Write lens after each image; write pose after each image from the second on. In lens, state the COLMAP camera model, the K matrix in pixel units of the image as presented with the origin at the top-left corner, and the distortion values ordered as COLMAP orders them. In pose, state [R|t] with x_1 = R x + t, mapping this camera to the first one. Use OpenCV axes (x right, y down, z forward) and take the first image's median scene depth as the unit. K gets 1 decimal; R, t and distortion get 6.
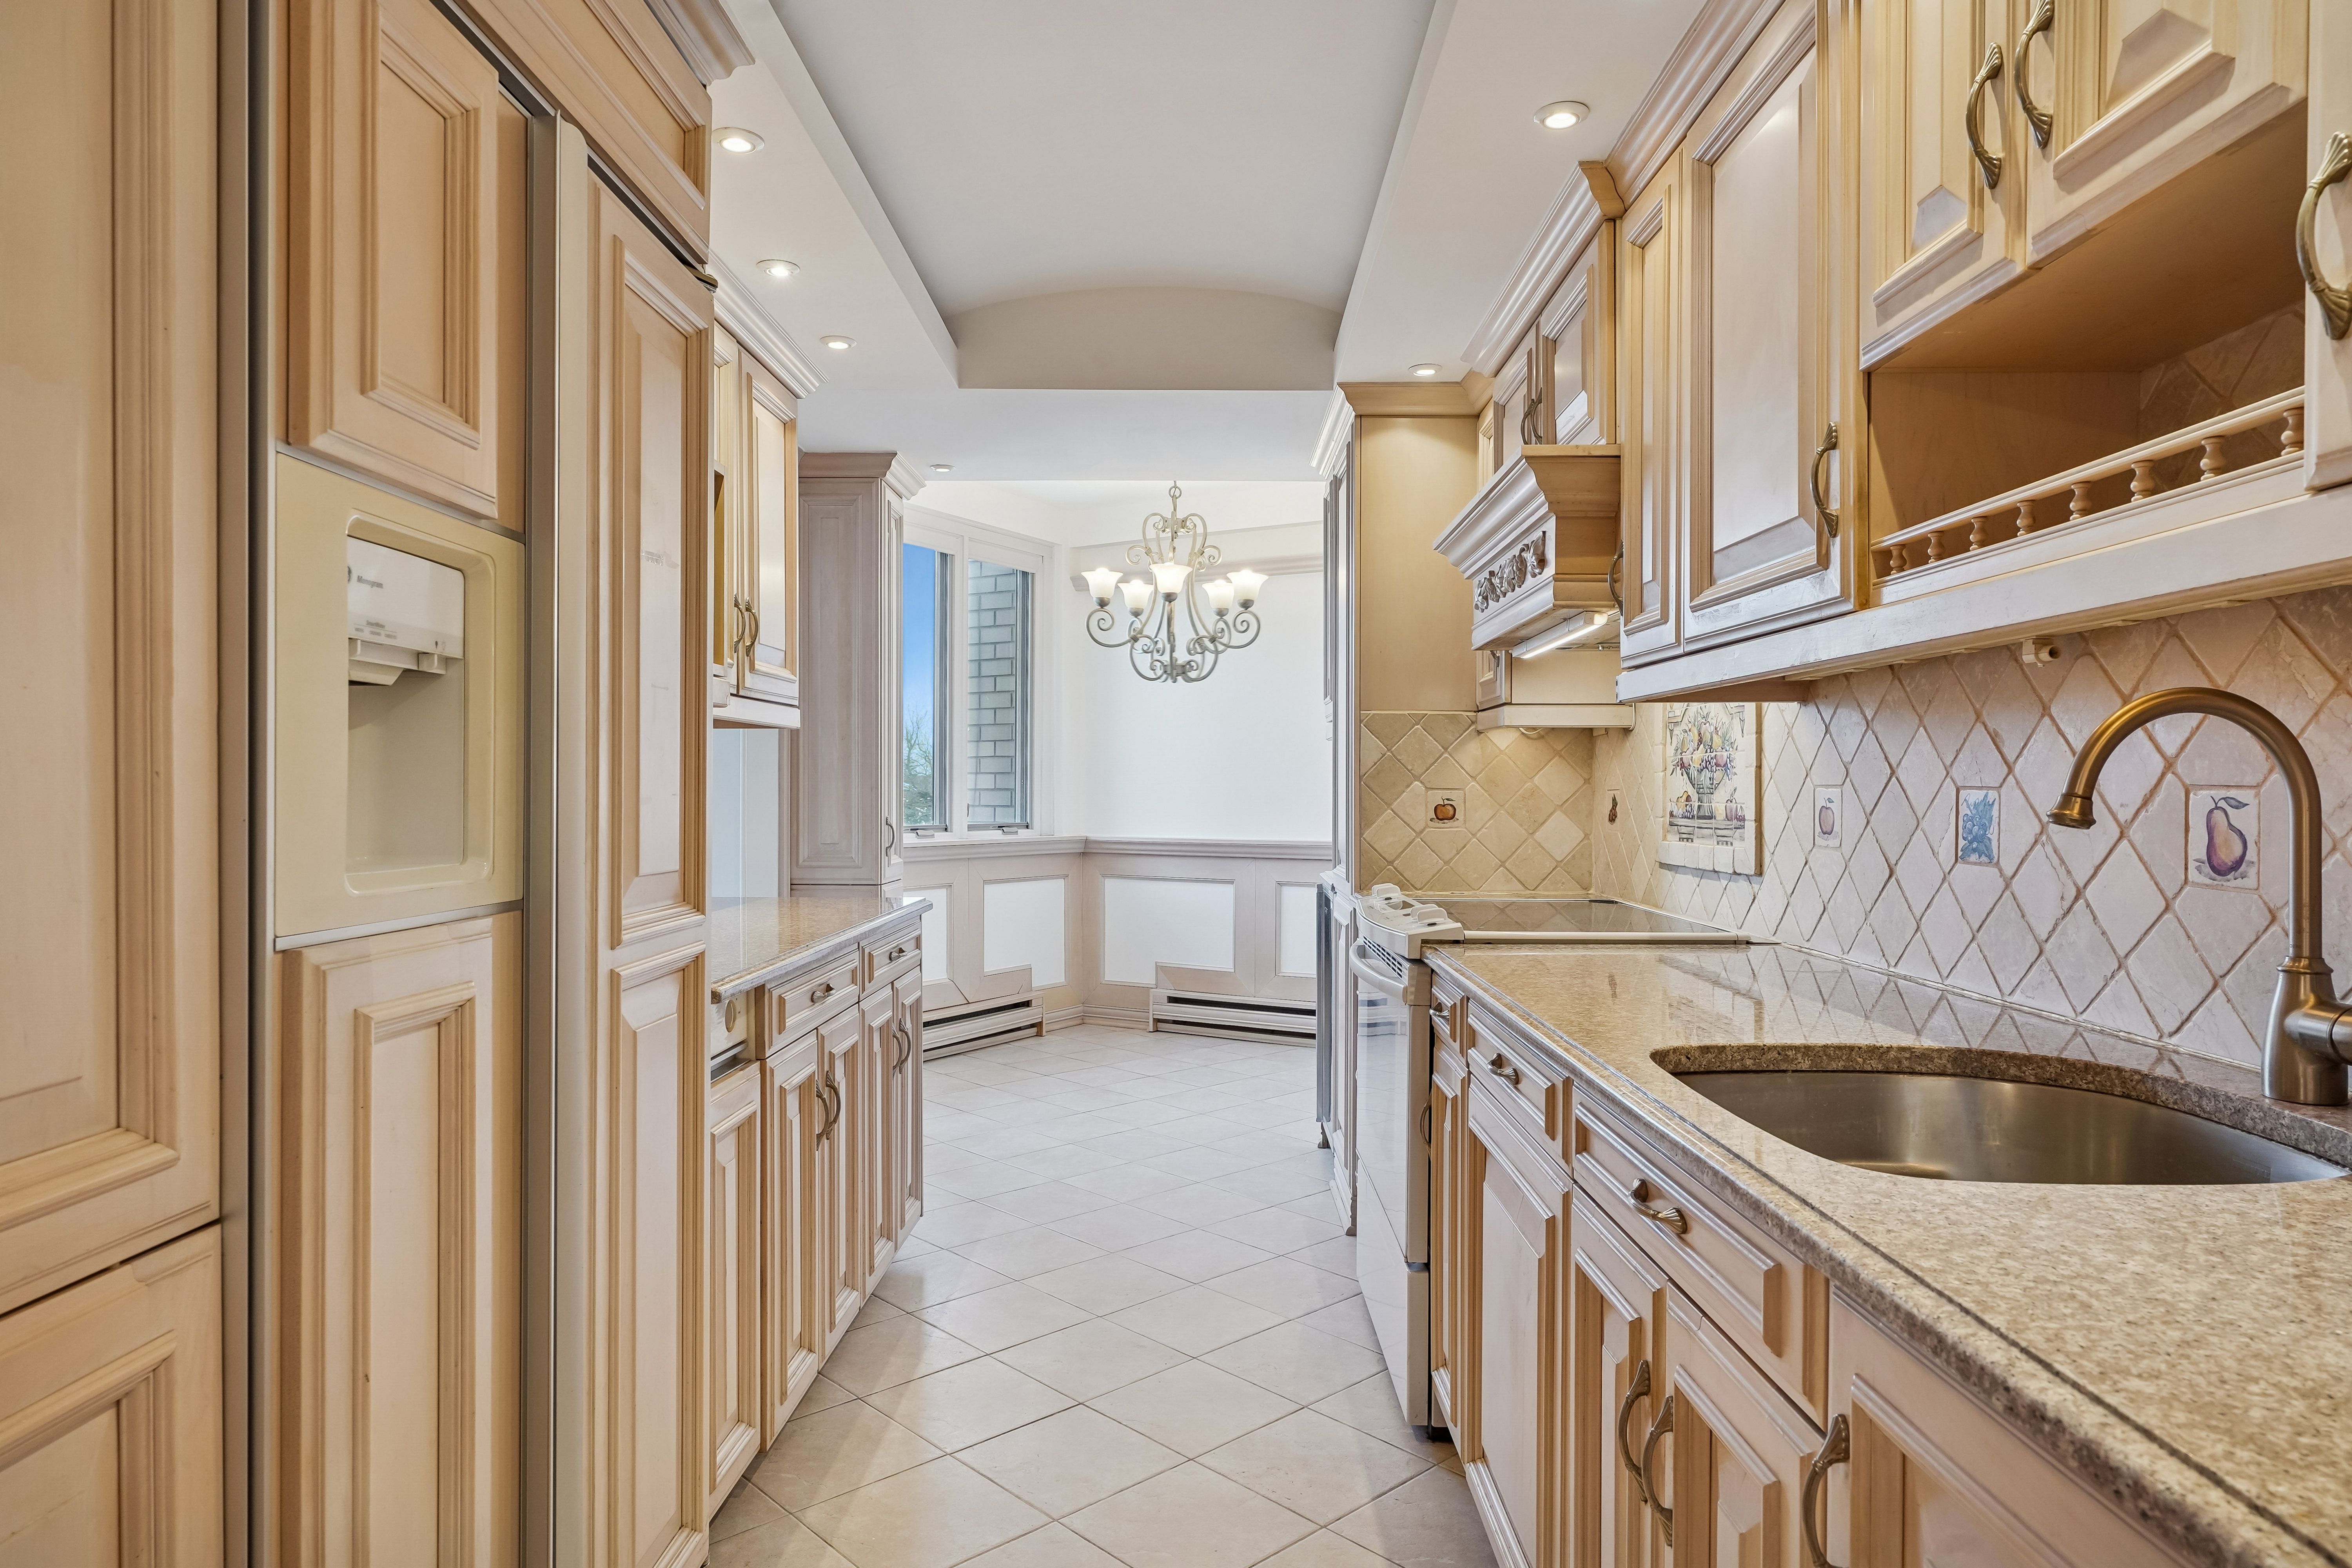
lens RADIAL K [[1386.3, 0, 1154.5], [0, 1386.3, 798.9], [0, 0, 1]] dist [0.002196, -0.000439]
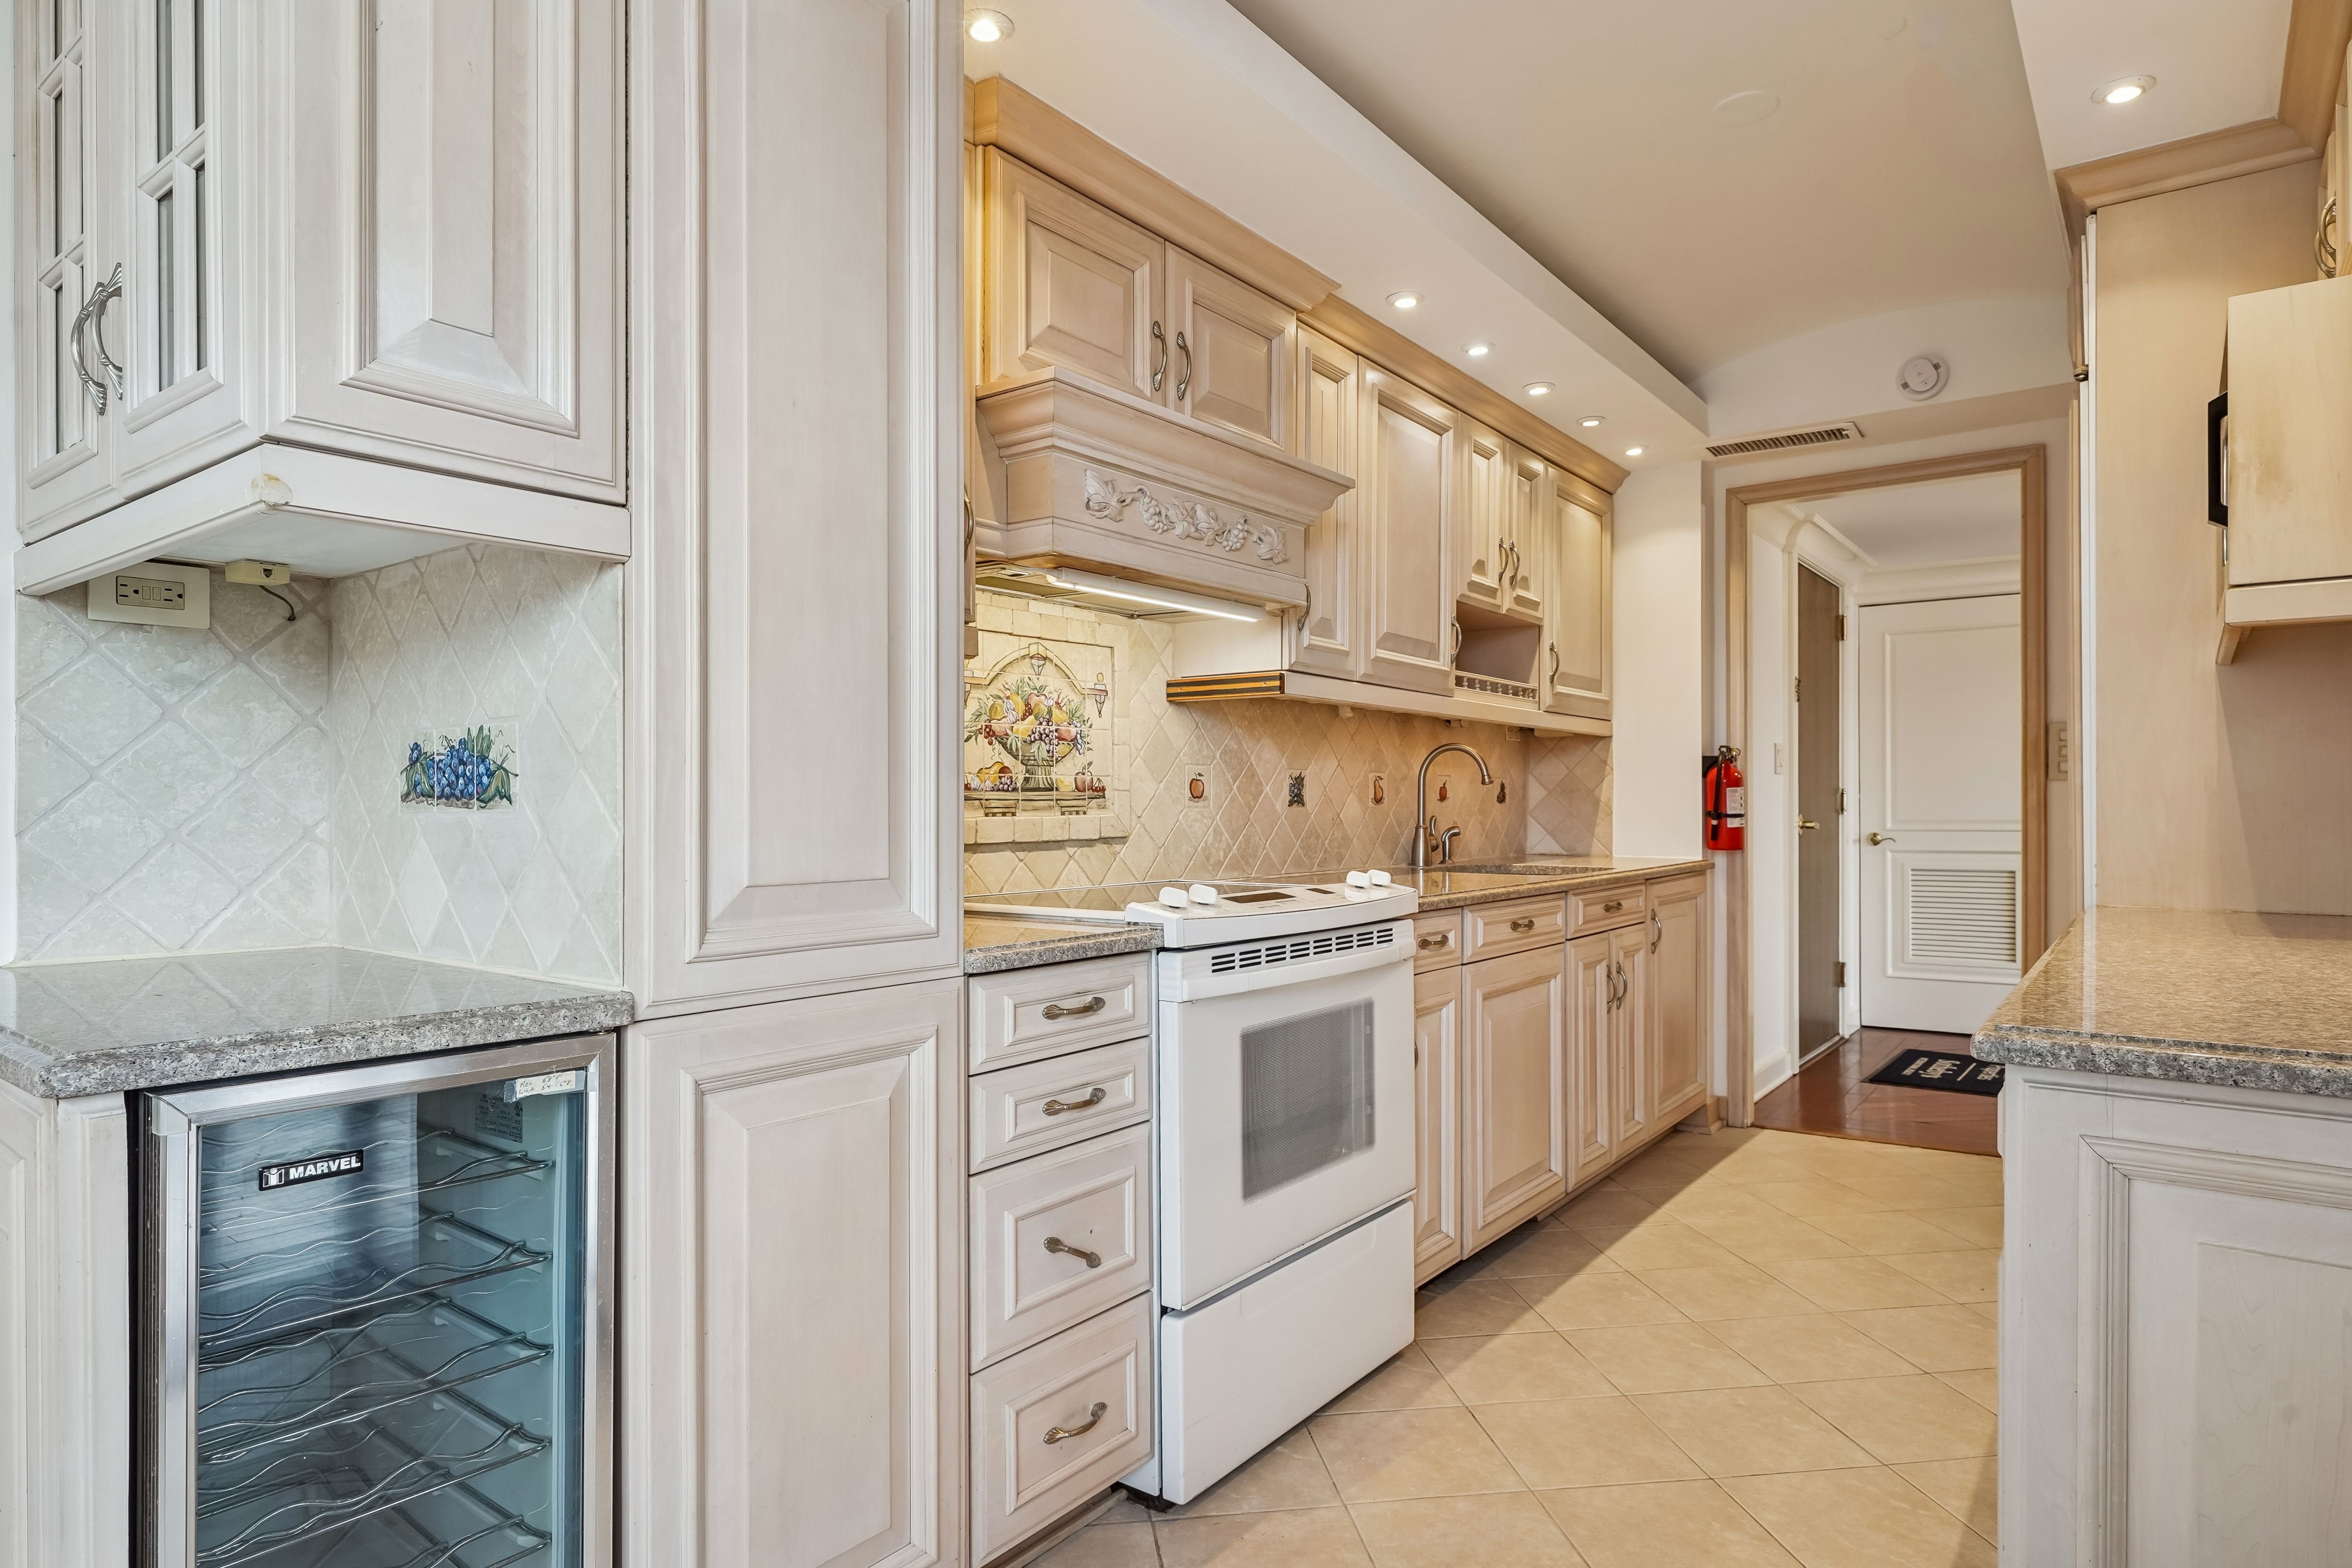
lens RADIAL K [[1289.4, 0, 1152.6], [0, 1289.4, 808.4], [0, 0, 1]] dist [-0.004294, -0.001692]
pose [[-0.803445, 0.001814, 0.595376, -0.269955], [0.008193, 0.999934, 0.008011, 0.024579], [-0.595322, 0.011314, -0.803408, 2.043050]]
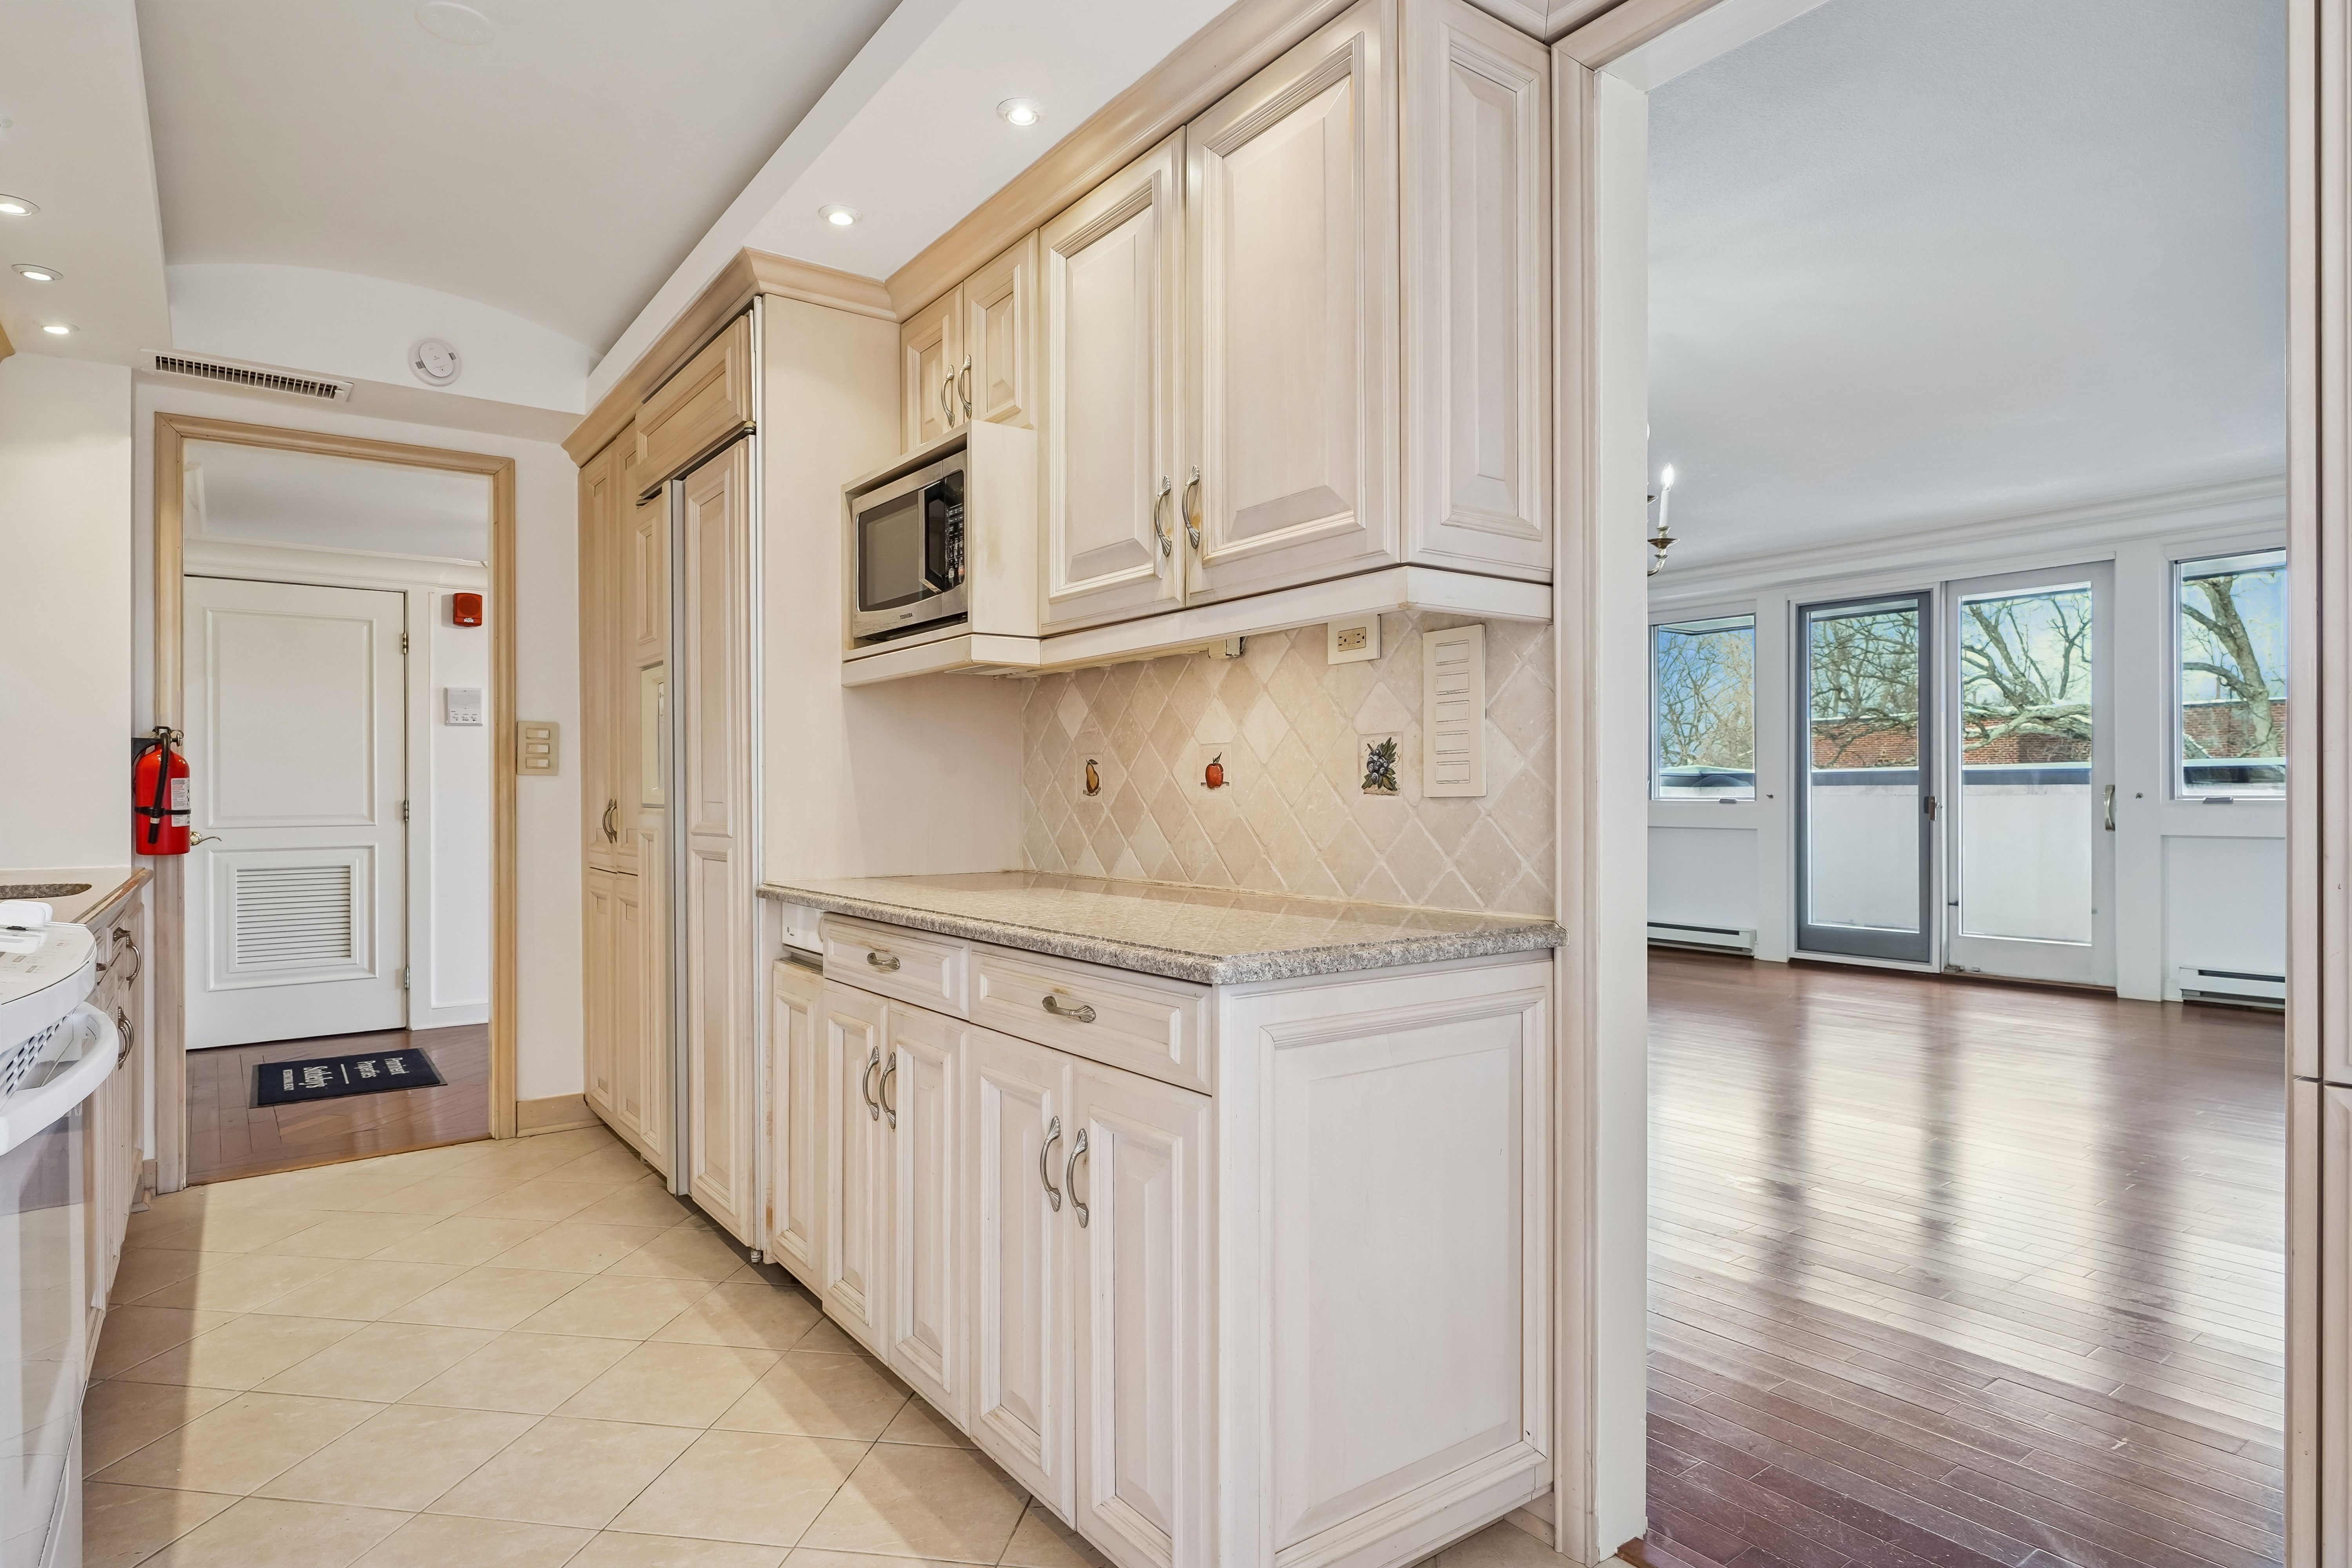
lens RADIAL K [[1289.4, 0, 1157.3], [0, 1289.4, 791.8], [0, 0, 1]] dist [-0.004294, -0.001692]
pose [[-0.796977, 0.004724, -0.603991, 0.145394], [0.001580, 0.999982, 0.005737, 0.025451], [0.604007, 0.003618, -0.796970, 1.967915]]
